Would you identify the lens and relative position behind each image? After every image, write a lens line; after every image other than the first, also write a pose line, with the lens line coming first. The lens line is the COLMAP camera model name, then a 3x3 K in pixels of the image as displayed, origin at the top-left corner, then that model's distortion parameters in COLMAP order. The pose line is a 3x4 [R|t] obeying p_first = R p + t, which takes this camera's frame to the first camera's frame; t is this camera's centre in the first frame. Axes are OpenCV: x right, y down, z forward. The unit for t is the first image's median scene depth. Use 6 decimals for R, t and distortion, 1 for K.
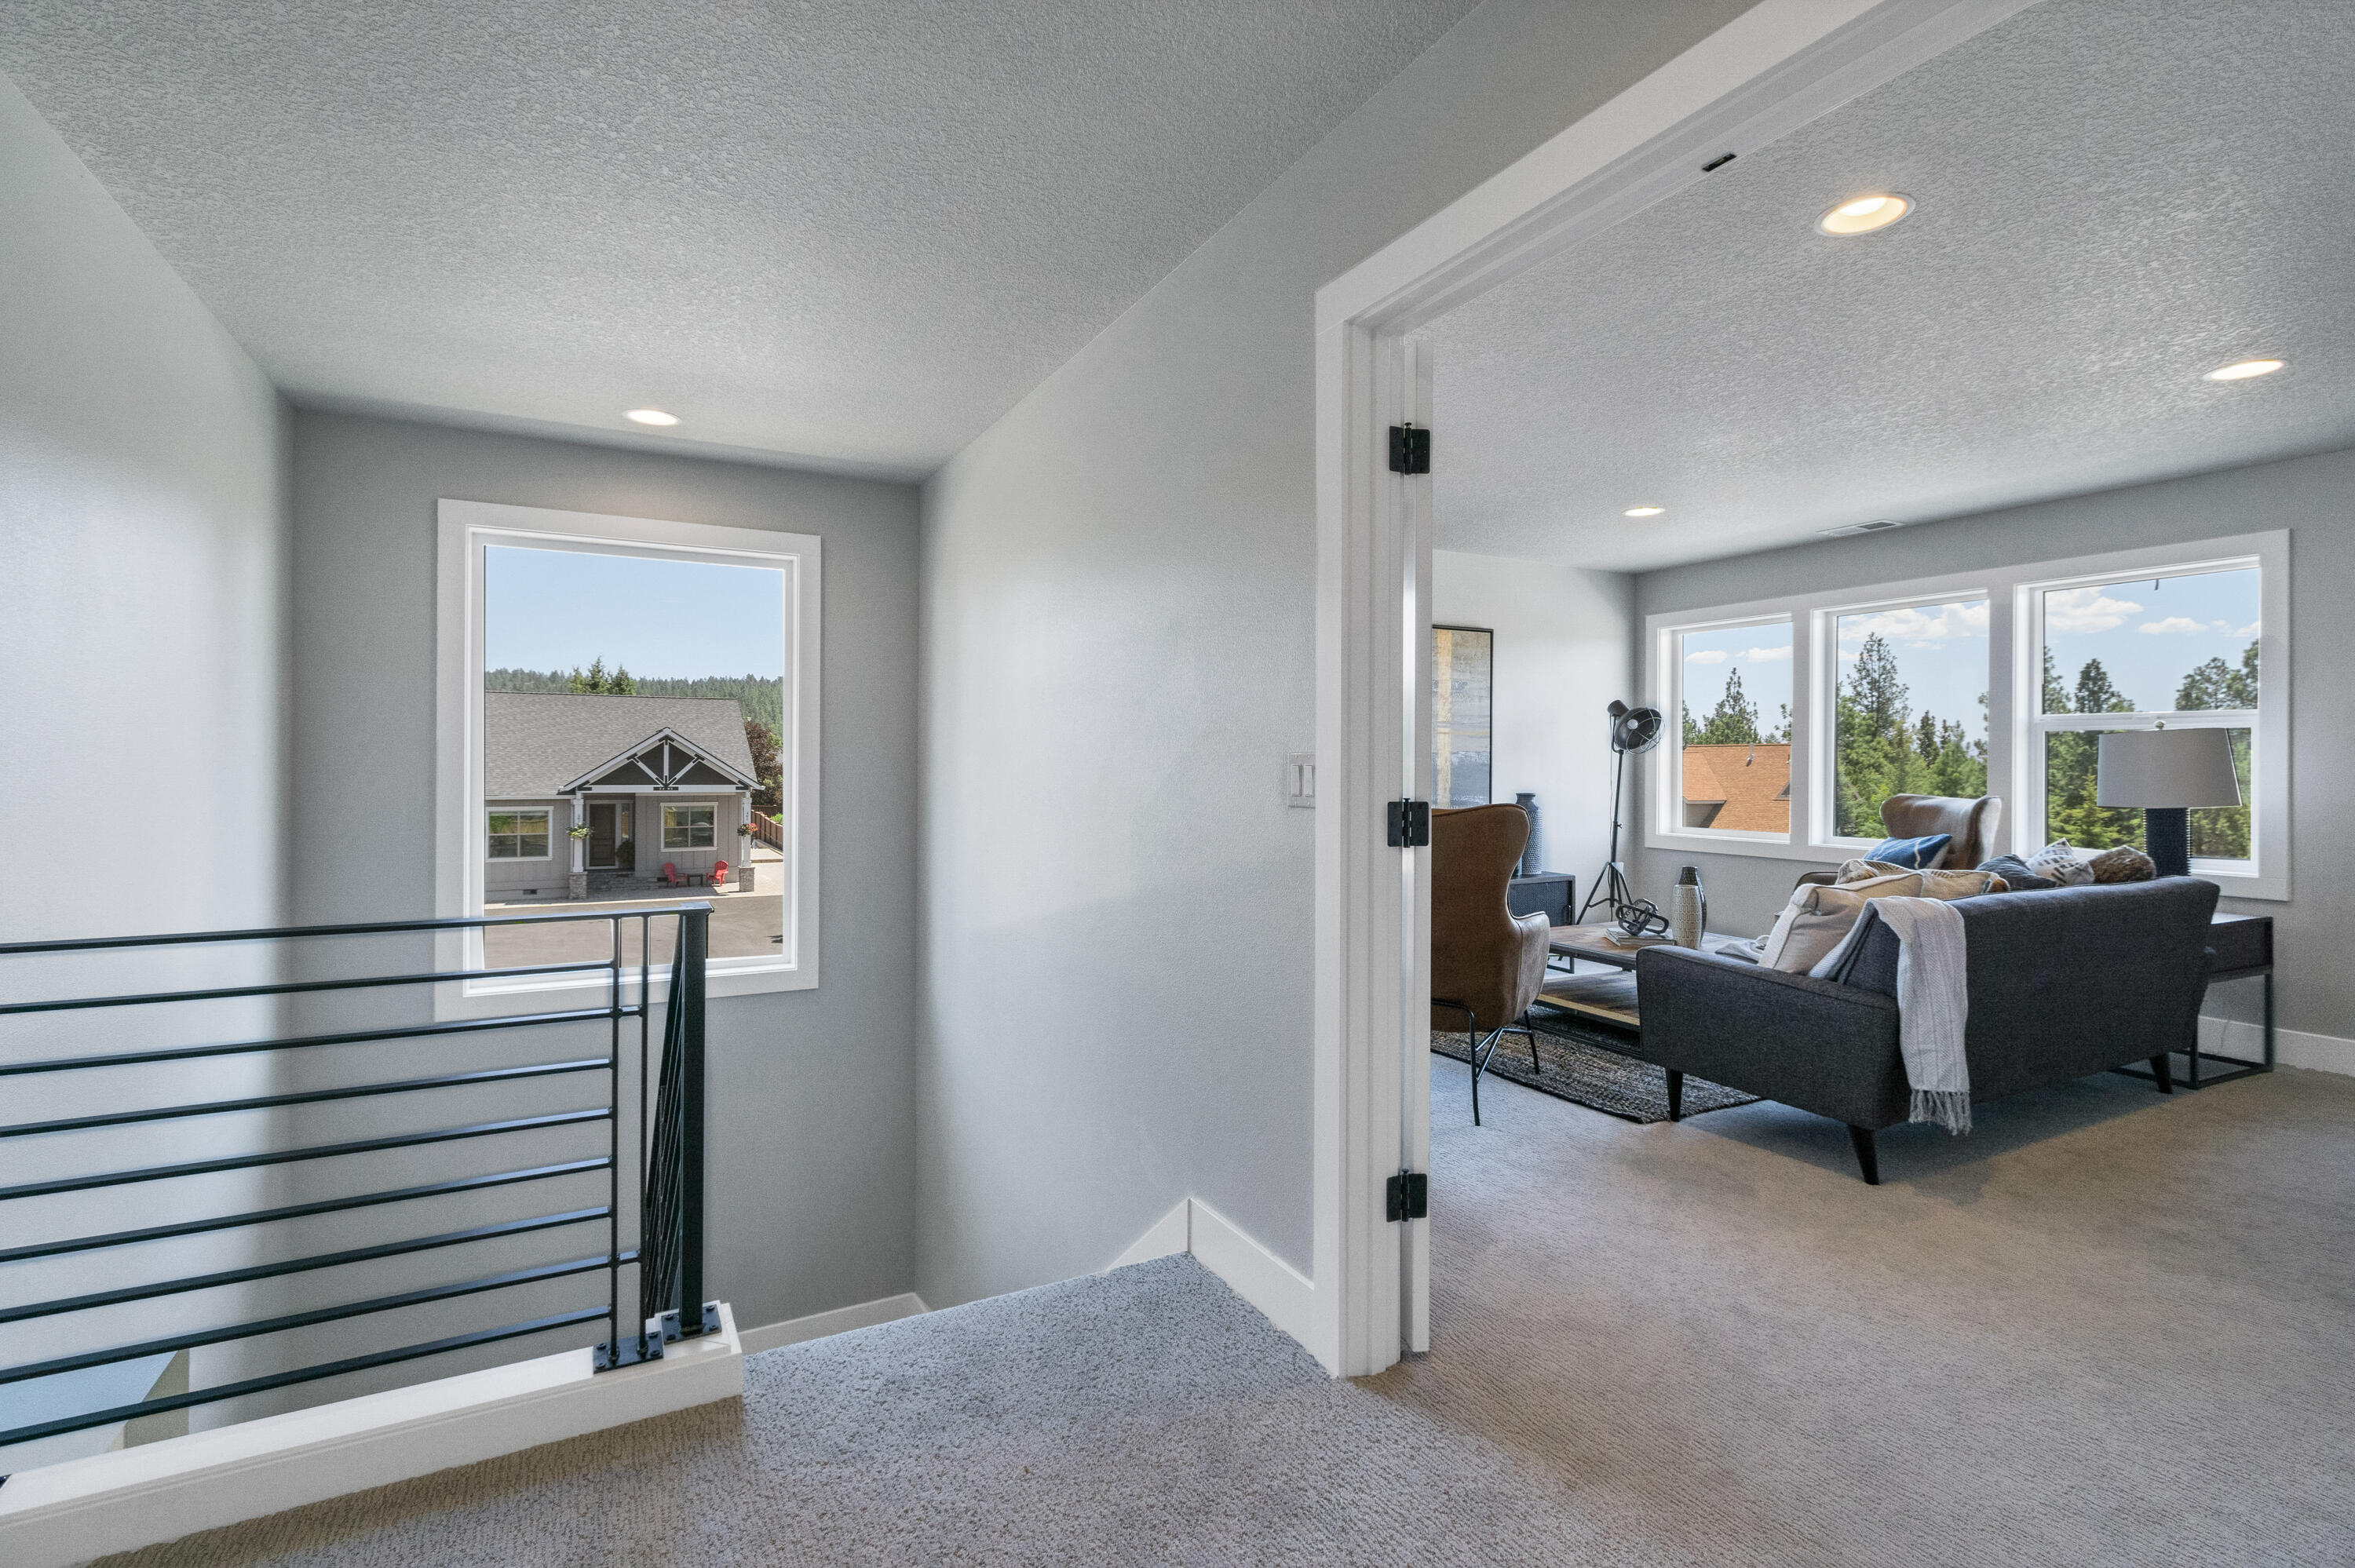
lens RADIAL K [[1074.4, 0, 1143.4], [0, 1074.4, 766.2], [0, 0, 1]] dist [0.024165, -0.008921]
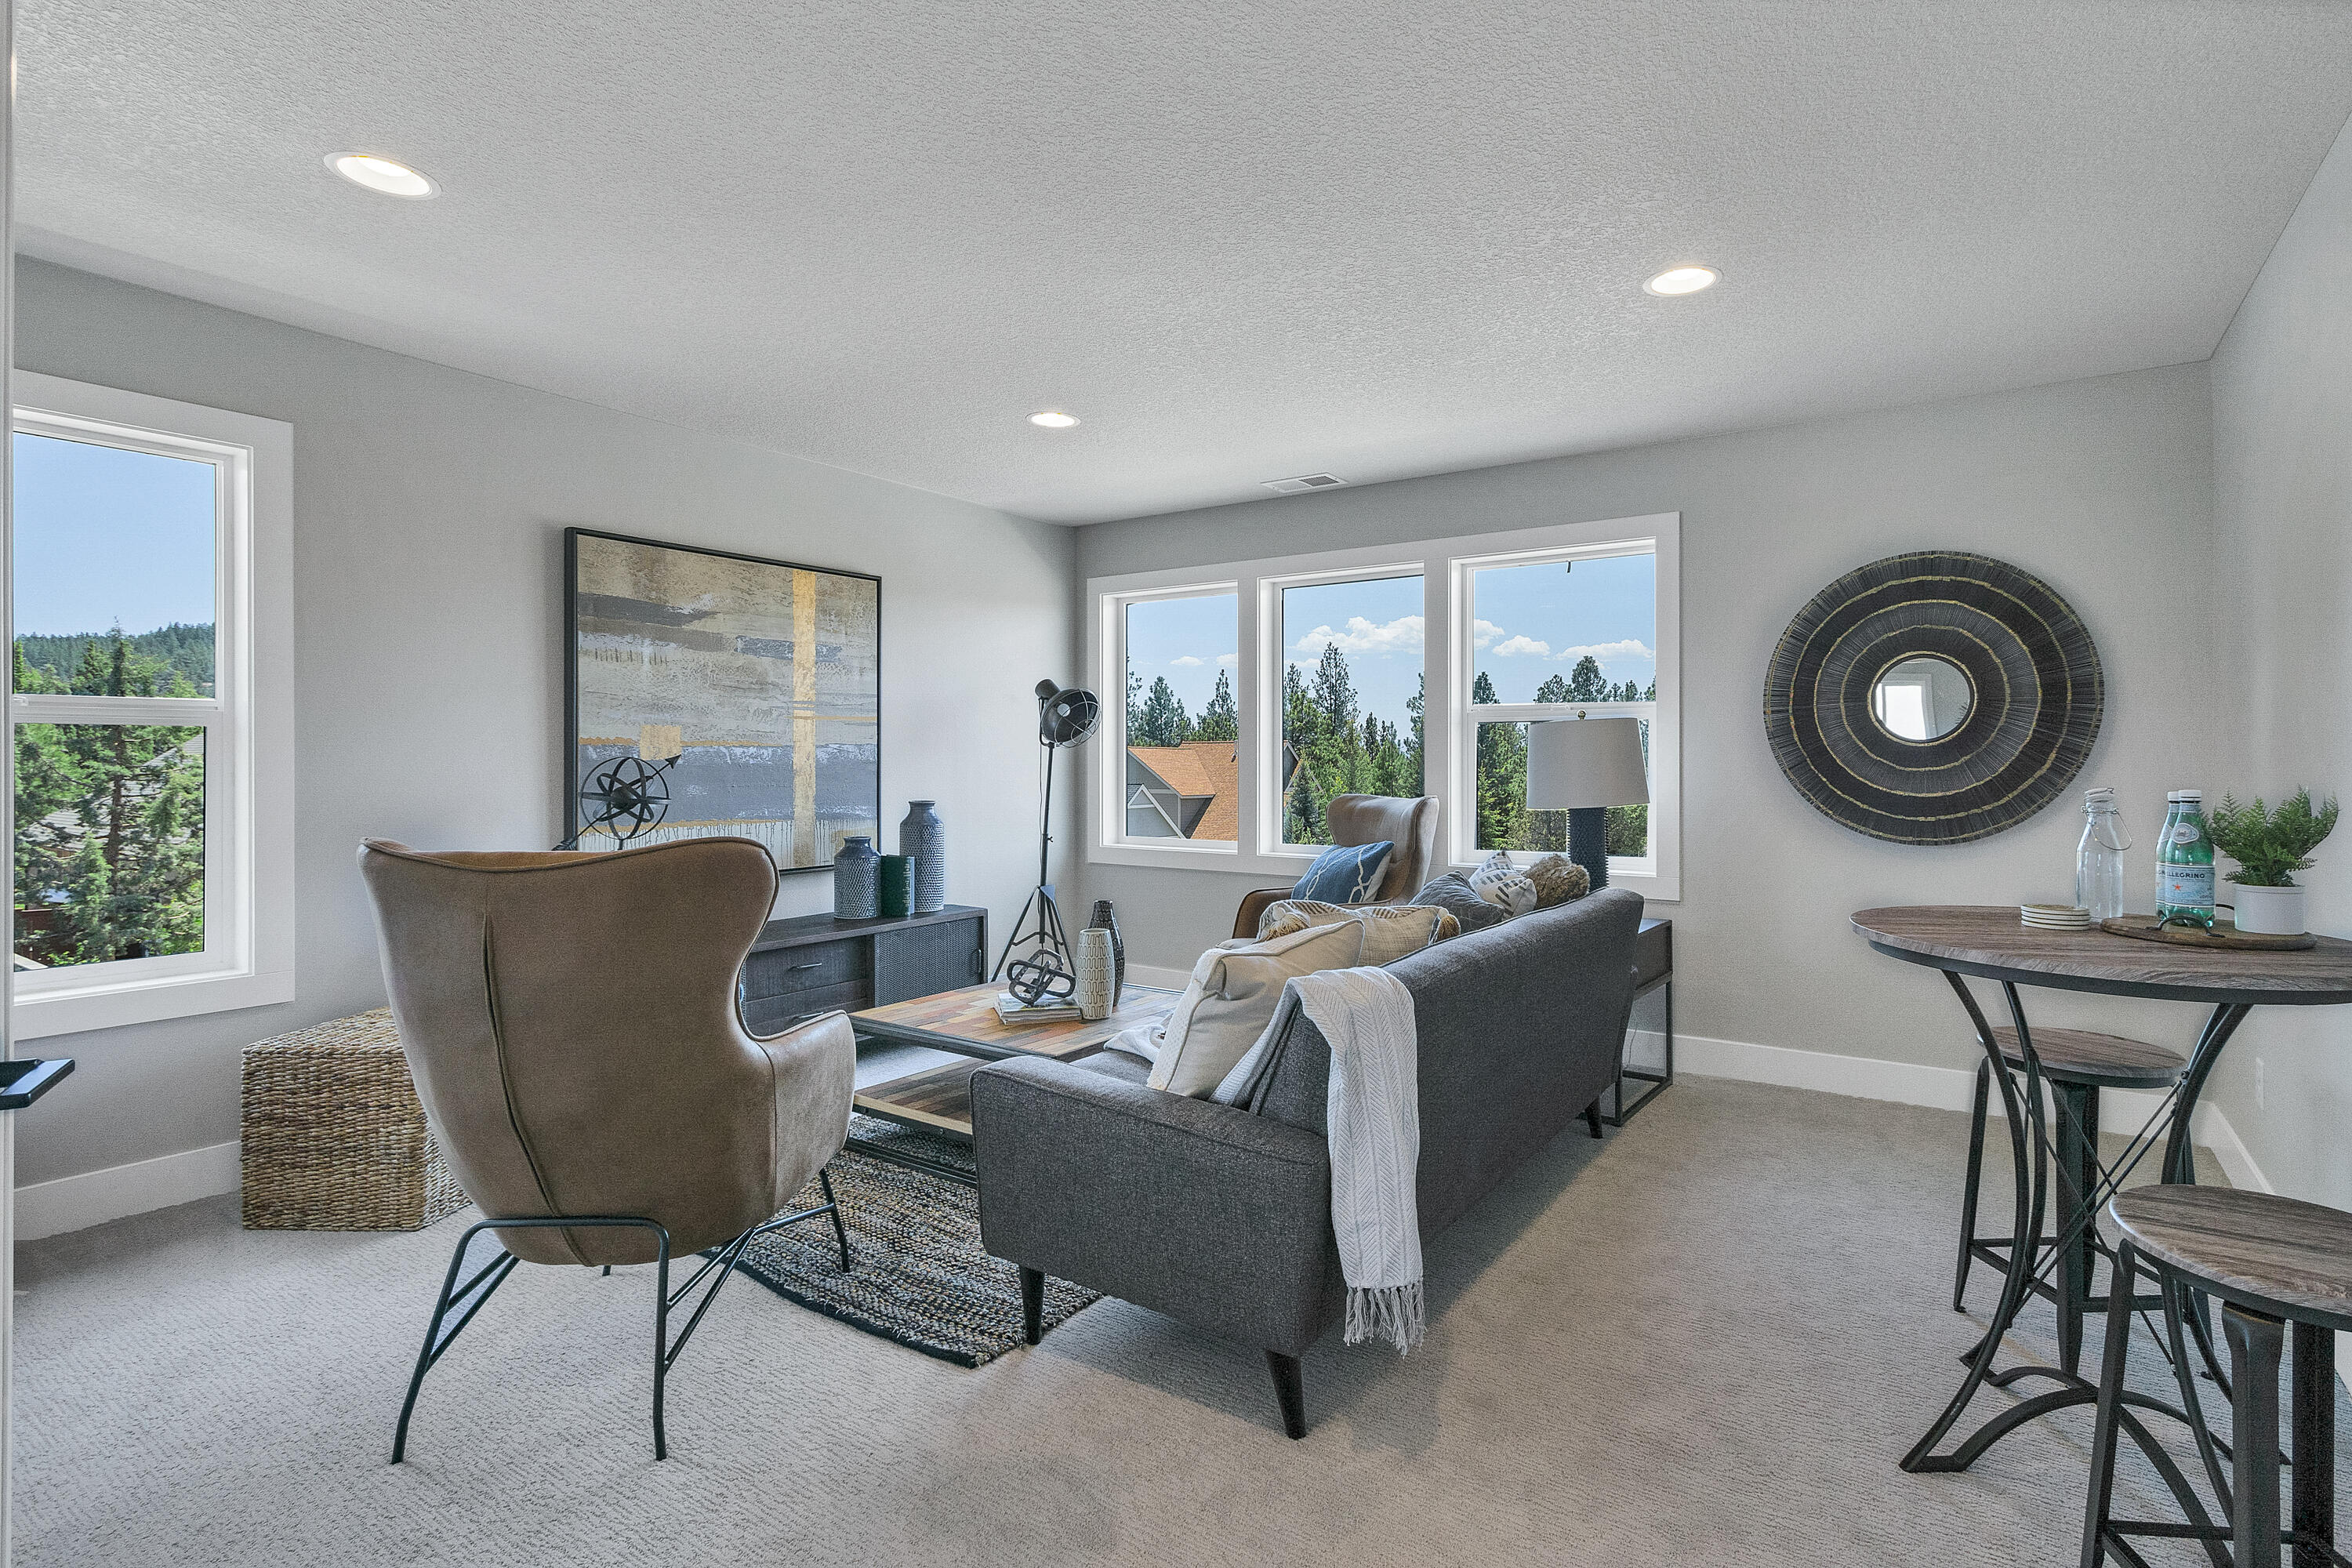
lens RADIAL K [[1073.1, 0, 1141.9], [0, 1073.1, 766.2], [0, 0, 1]] dist [0.024165, -0.008921]
pose [[0.915101, -0.006271, 0.403175, 0.235200], [0.005094, 0.999979, 0.003992, -0.001053], [-0.403192, -0.001599, 0.915114, 0.322309]]
